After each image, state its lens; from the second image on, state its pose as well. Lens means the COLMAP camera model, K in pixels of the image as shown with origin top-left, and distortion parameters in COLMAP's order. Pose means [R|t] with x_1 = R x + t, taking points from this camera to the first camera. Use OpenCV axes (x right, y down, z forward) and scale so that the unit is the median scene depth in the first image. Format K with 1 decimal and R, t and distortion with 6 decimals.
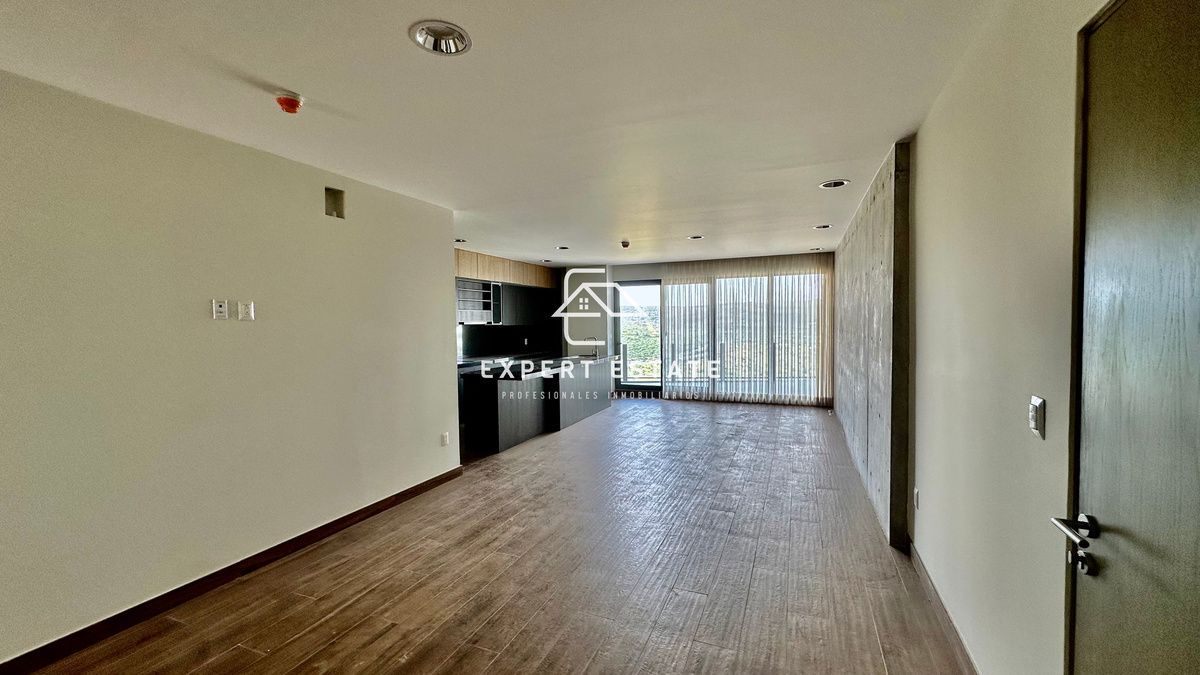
lens RADIAL K [[470.4, 0, 596.0], [0, 470.4, 339.3], [0, 0, 1]] dist [-0.000421, 0.000132]
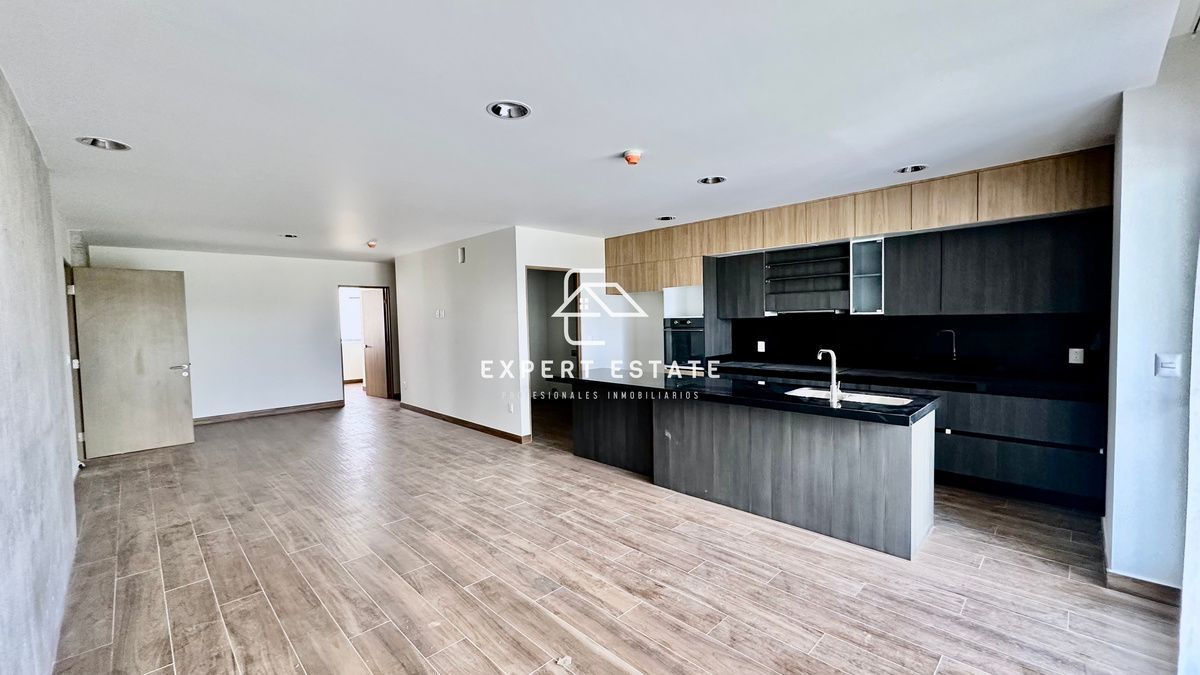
lens RADIAL K [[483.9, 0, 598.2], [0, 483.9, 341.3], [0, 0, 1]] dist [-0.001742, 0.000396]
pose [[-0.384580, 0.071546, -0.920315, 0.734505], [-0.004862, 0.996821, 0.079525, -0.073216], [0.923079, 0.035058, -0.383009, 1.577180]]
